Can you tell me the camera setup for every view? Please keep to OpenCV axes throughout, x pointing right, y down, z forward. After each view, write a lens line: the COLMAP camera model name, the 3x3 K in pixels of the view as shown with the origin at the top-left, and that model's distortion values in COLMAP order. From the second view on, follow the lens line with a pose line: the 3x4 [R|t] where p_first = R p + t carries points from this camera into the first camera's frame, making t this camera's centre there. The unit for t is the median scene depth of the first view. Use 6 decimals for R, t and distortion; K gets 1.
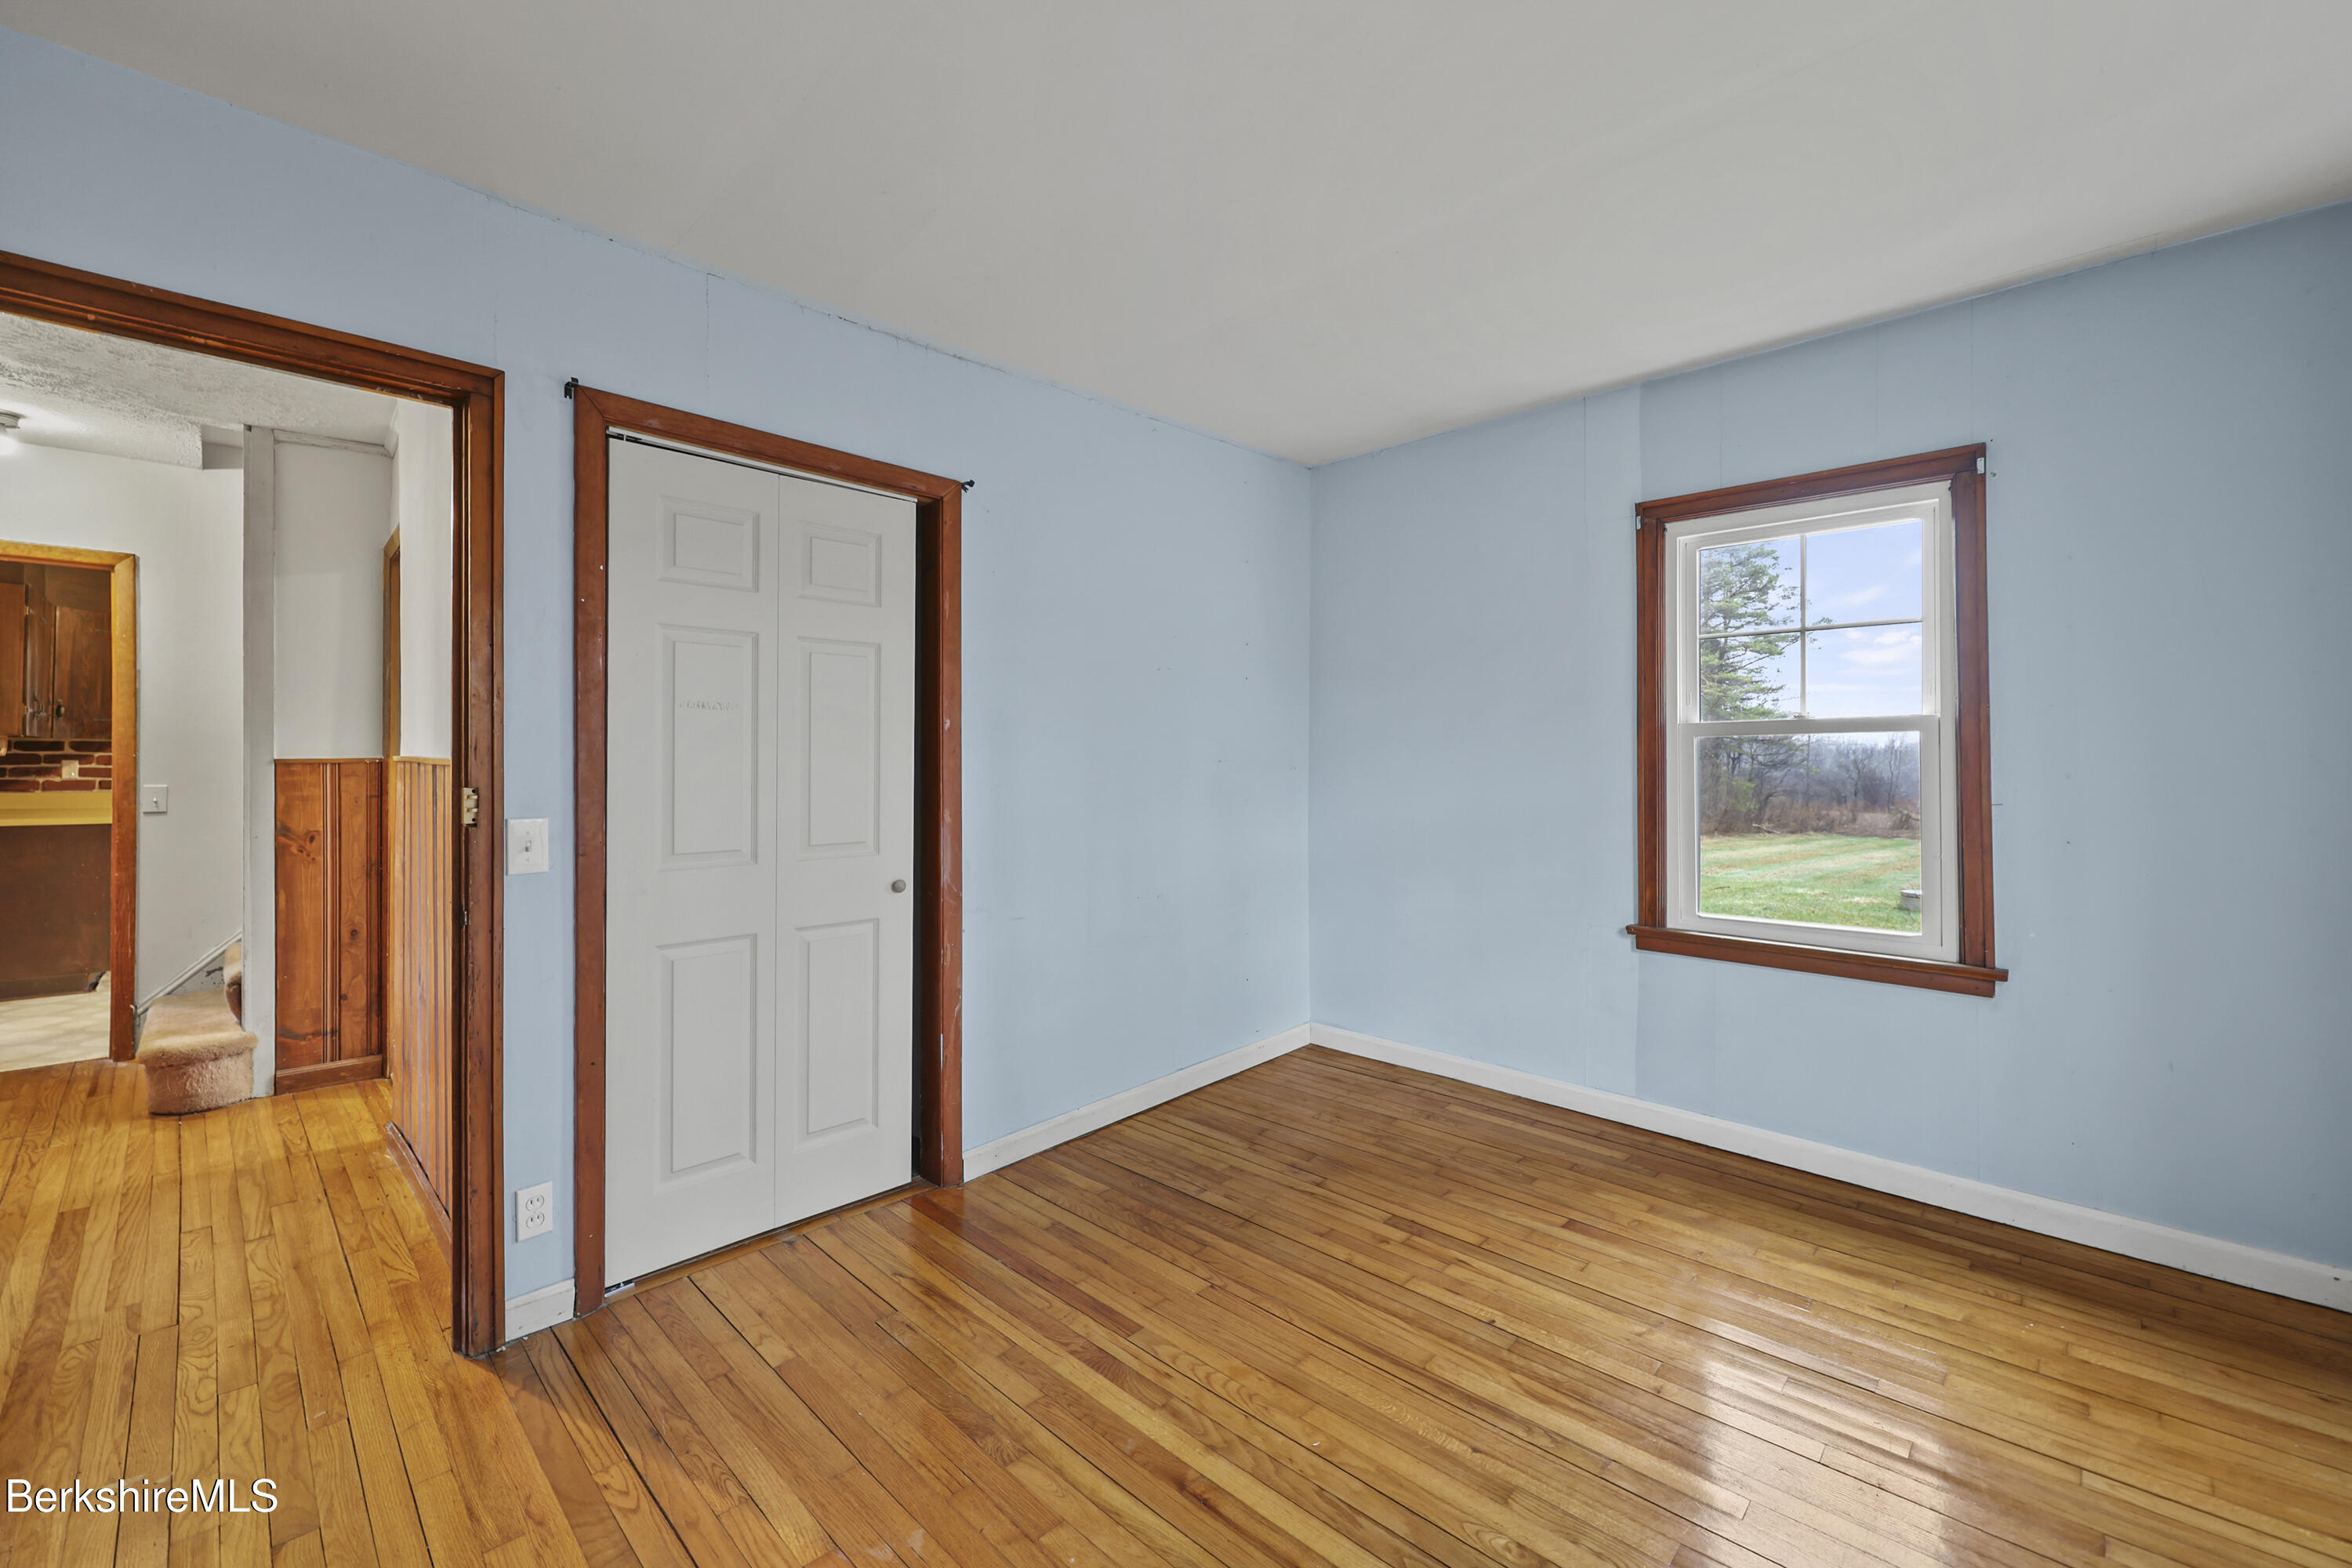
lens RADIAL K [[947.7, 0, 1181.1], [0, 947.7, 773.3], [0, 0, 1]] dist [0.000367, -0.000004]
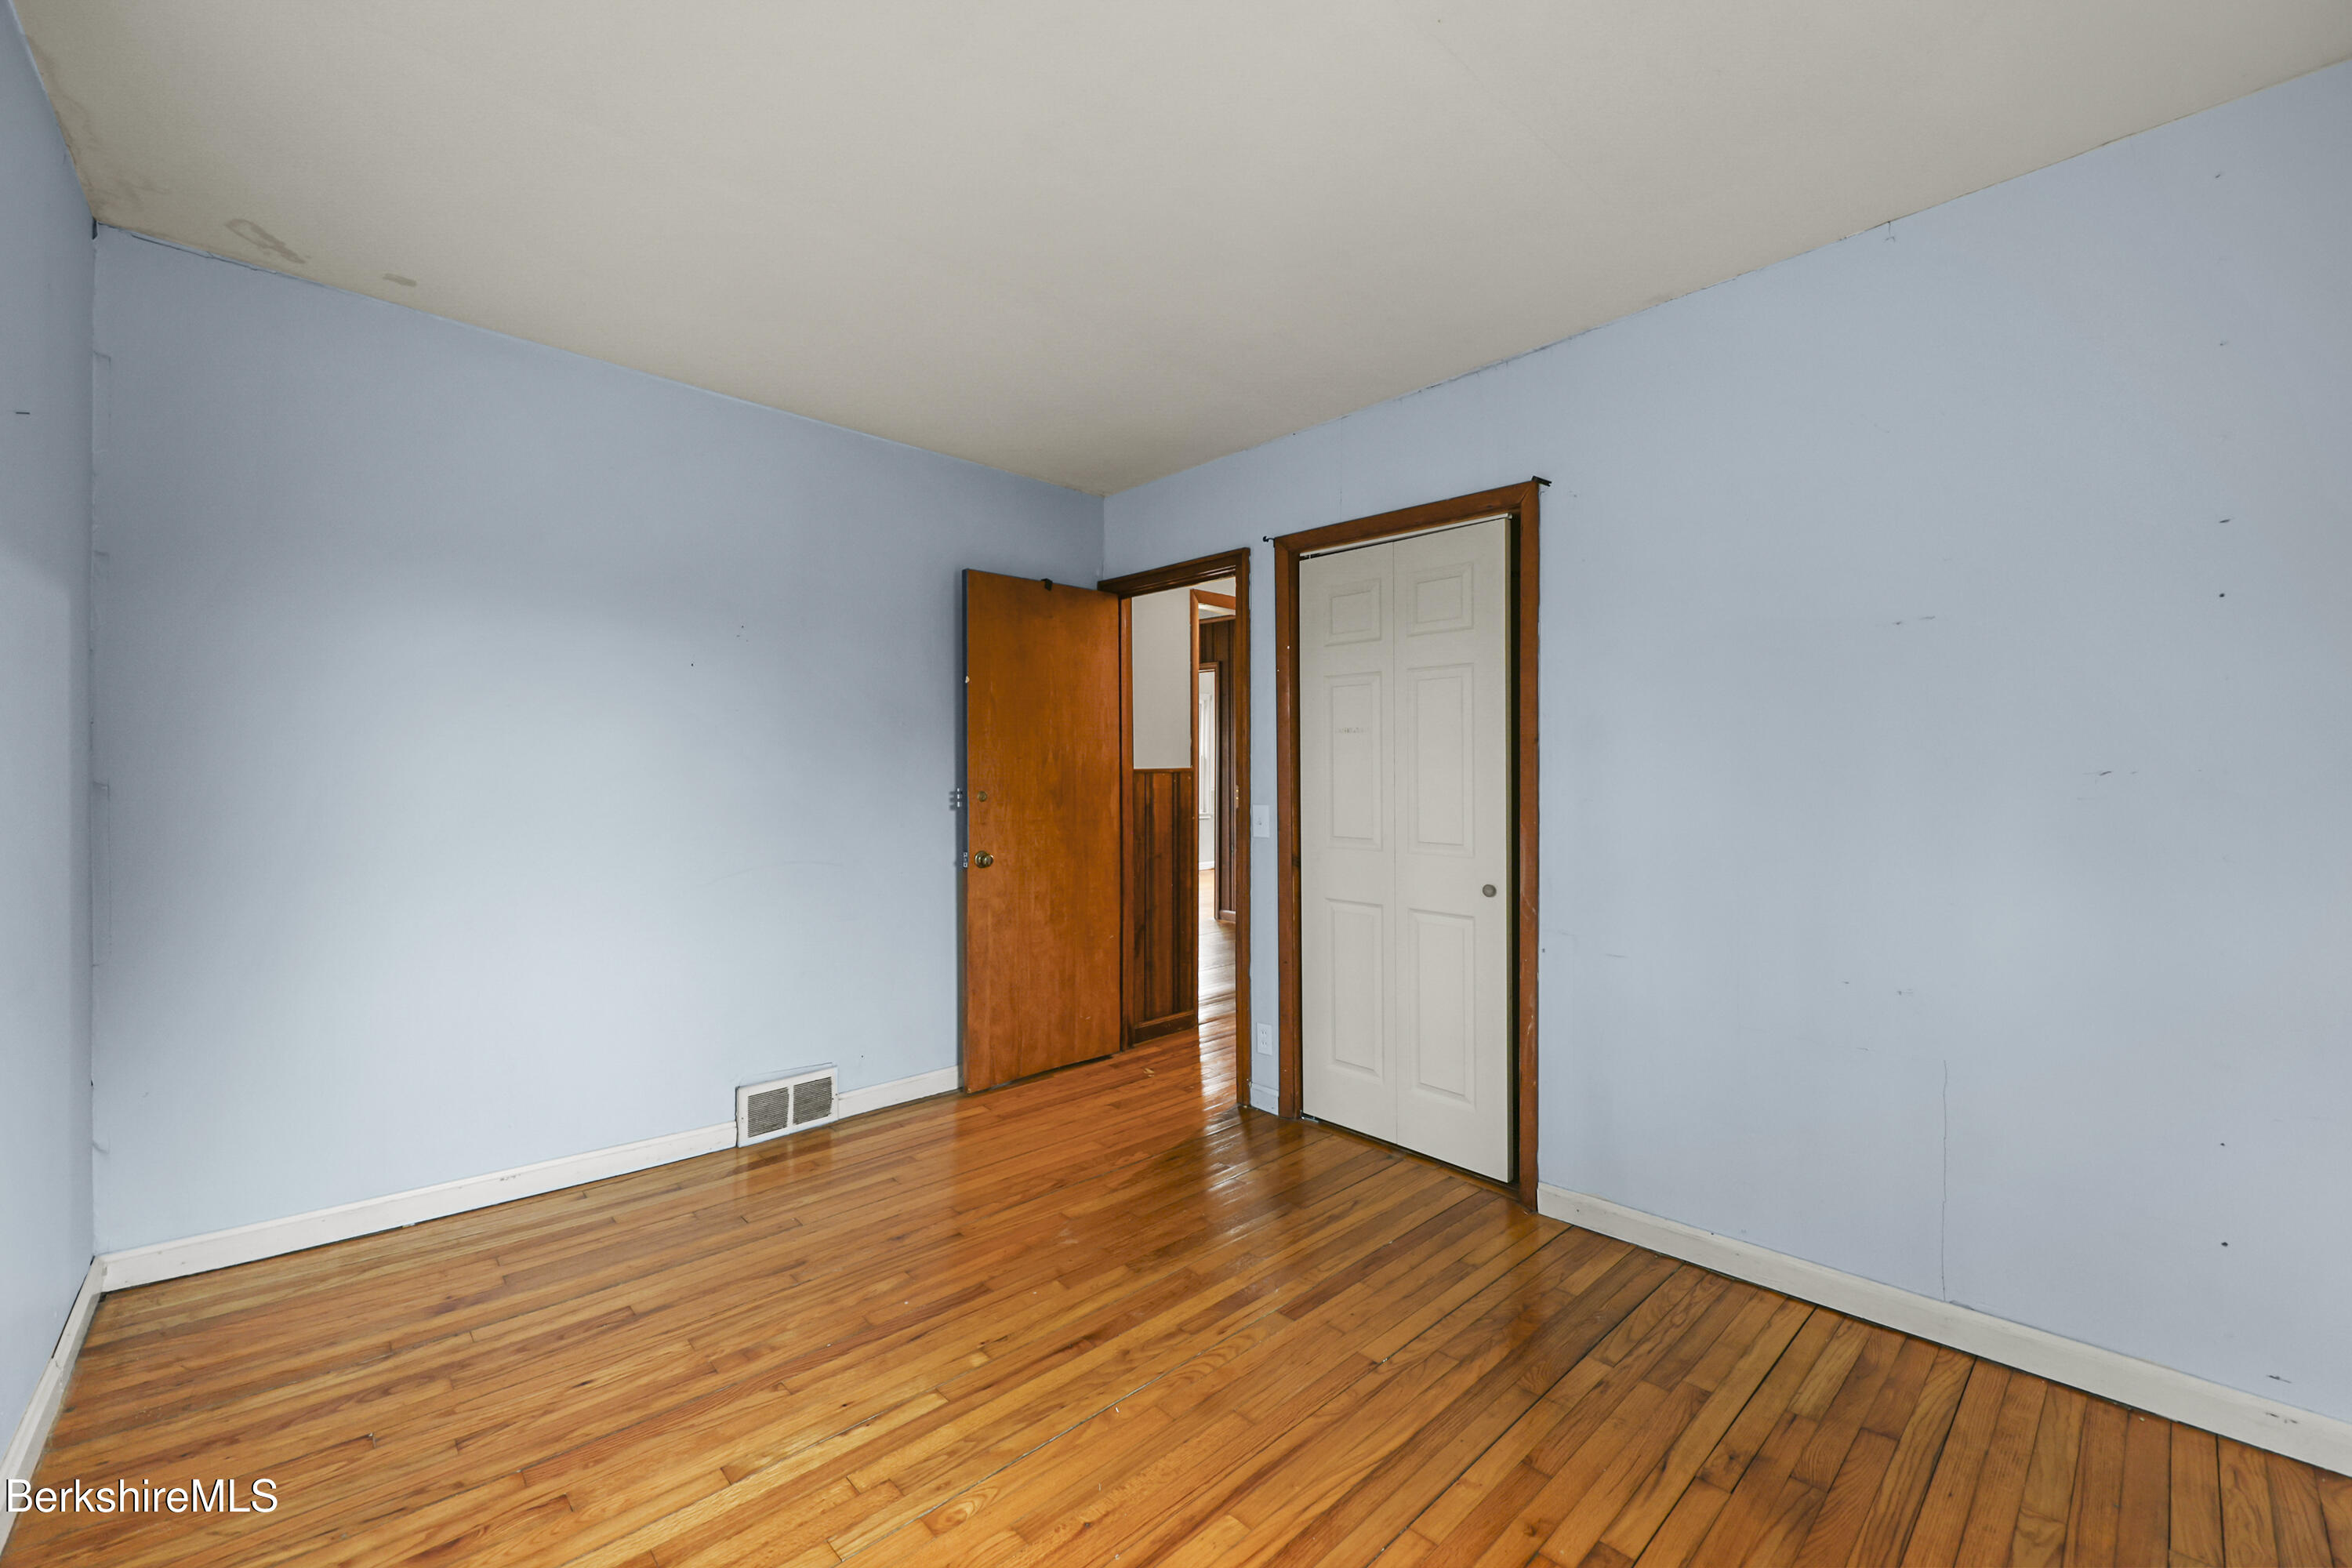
lens RADIAL K [[947.7, 0, 1181.1], [0, 947.7, 773.3], [0, 0, 1]] dist [0.000367, -0.000004]
pose [[-0.042655, 0.001385, -0.999089, 0.761845], [-0.012878, 0.999915, 0.001936, -0.006936], [0.999007, 0.012949, -0.042634, 0.701860]]
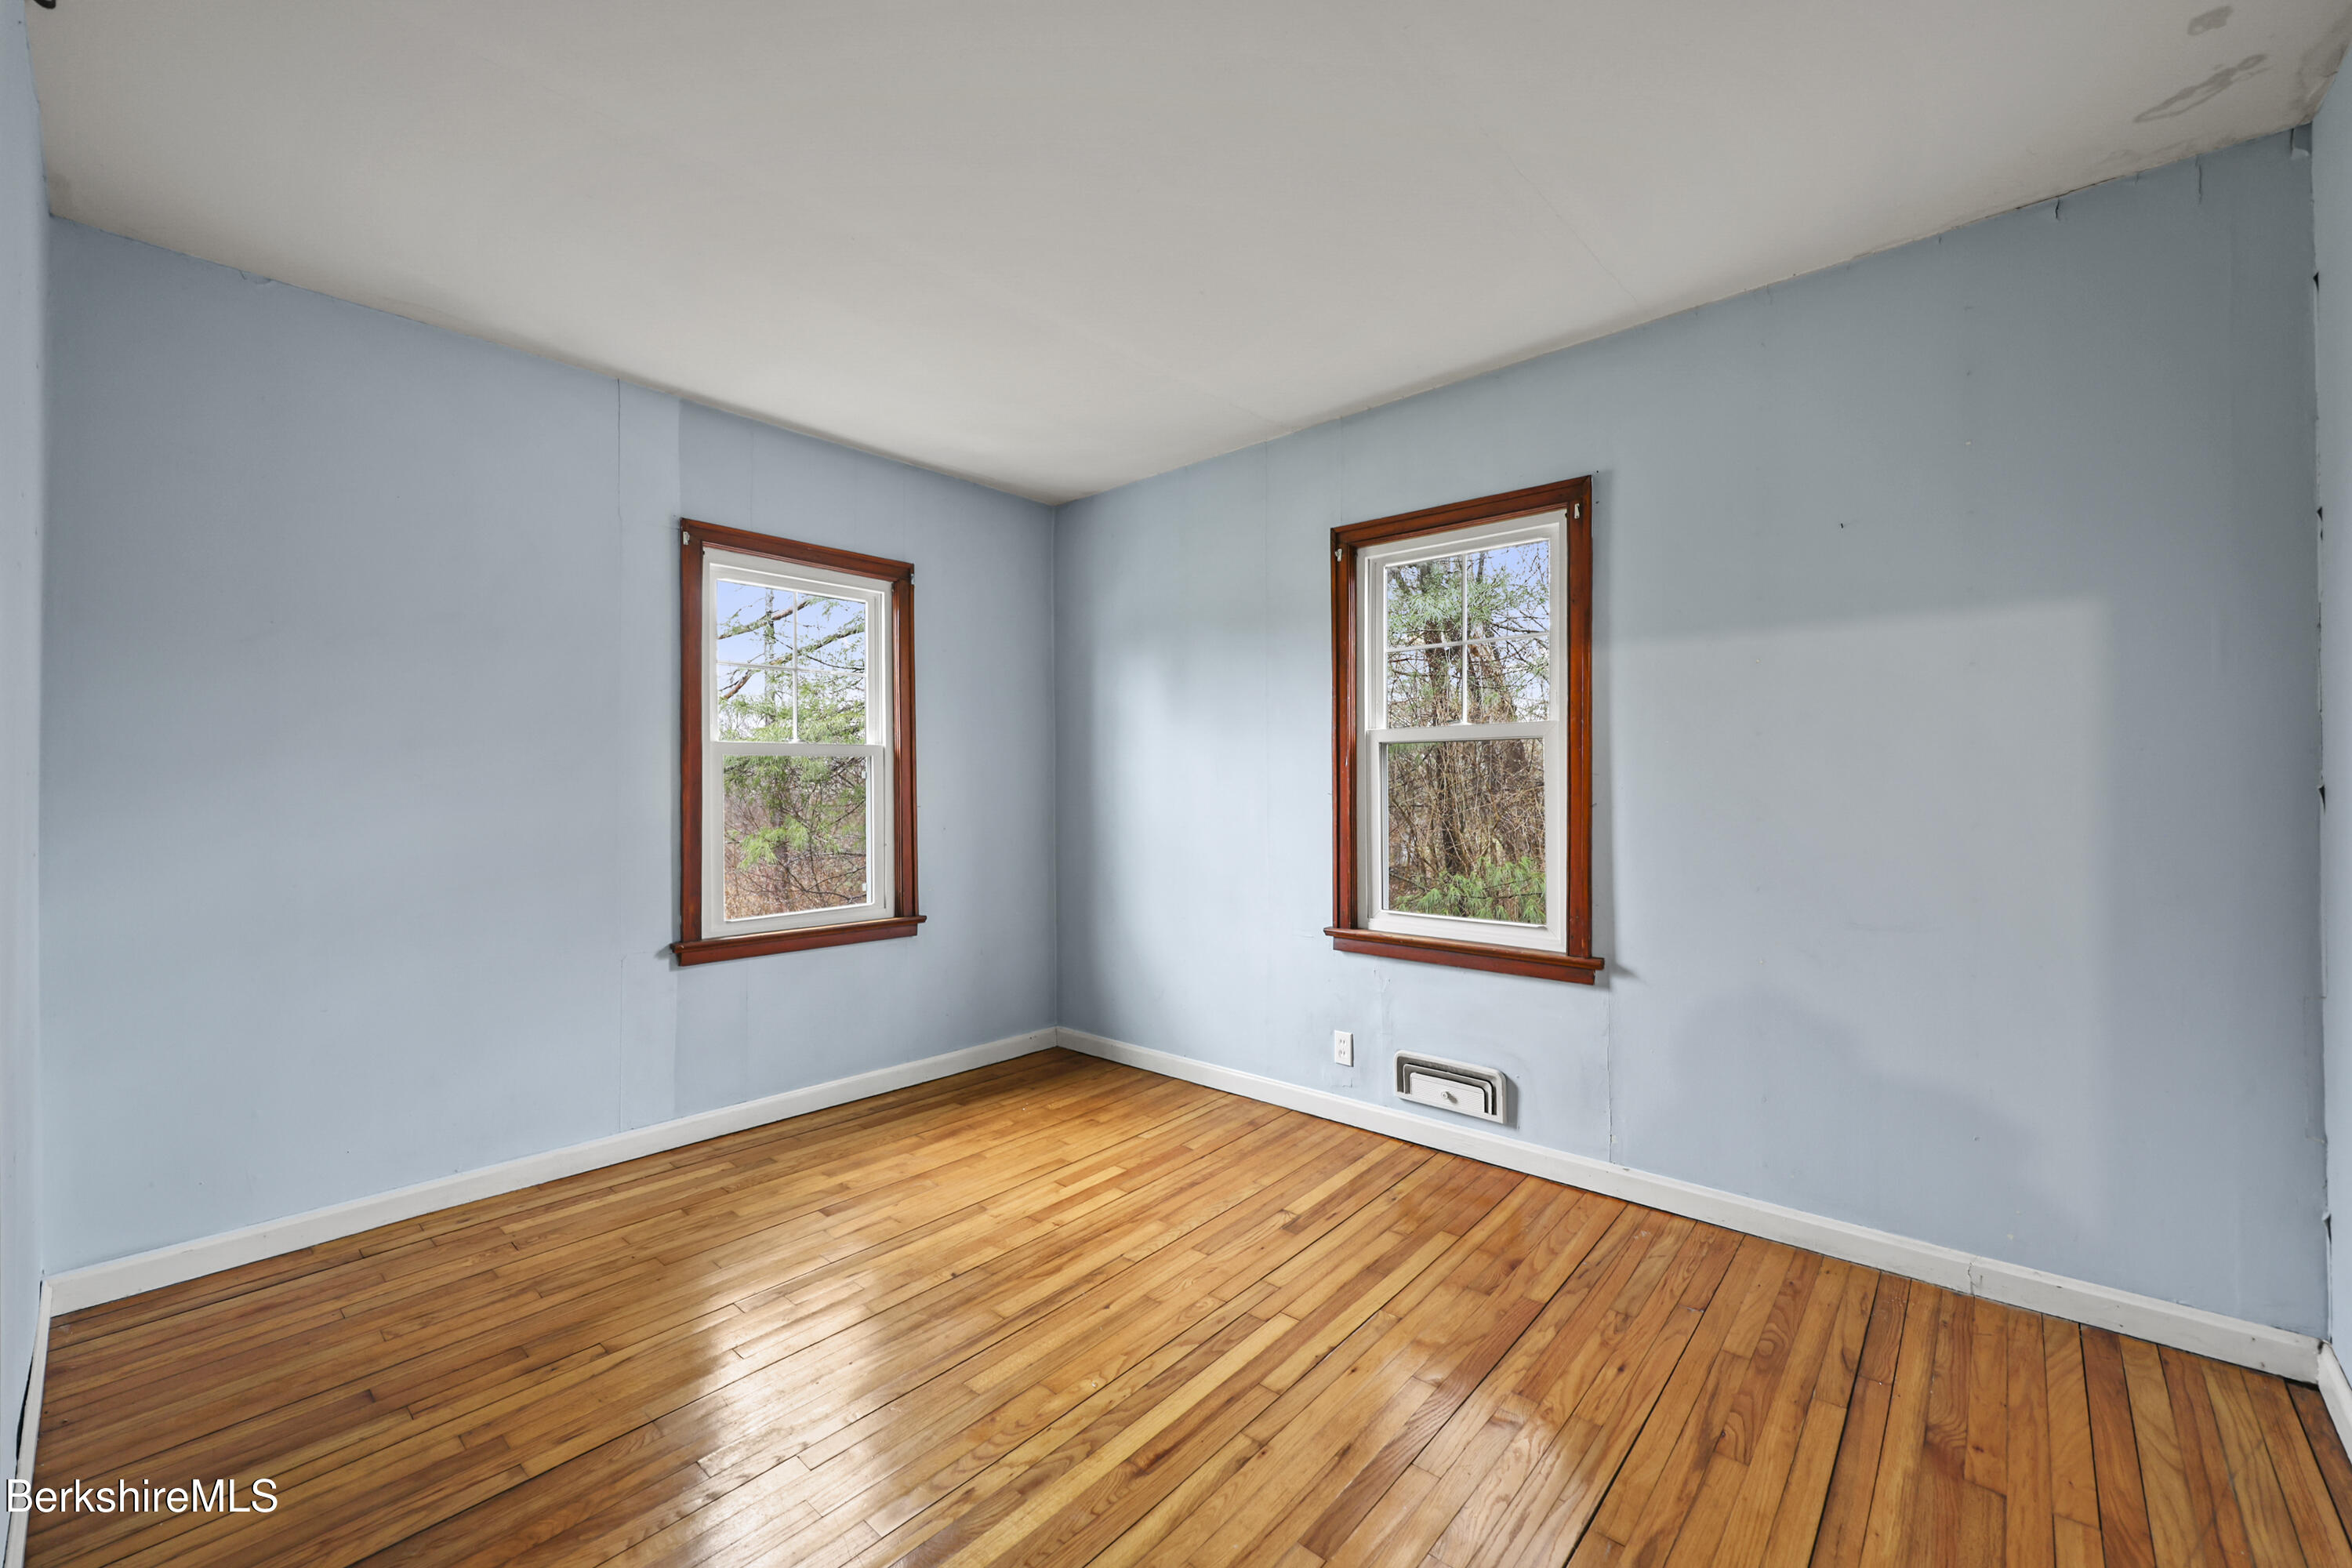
lens RADIAL K [[954.8, 0, 1187.2], [0, 954.8, 791.8], [0, 0, 1]] dist [-0.001188, 0.000227]
pose [[-0.051876, -0.008501, 0.998617, -0.617896], [0.015579, 0.999835, 0.009320, 0.002126], [-0.998532, 0.016041, -0.051735, 0.594153]]
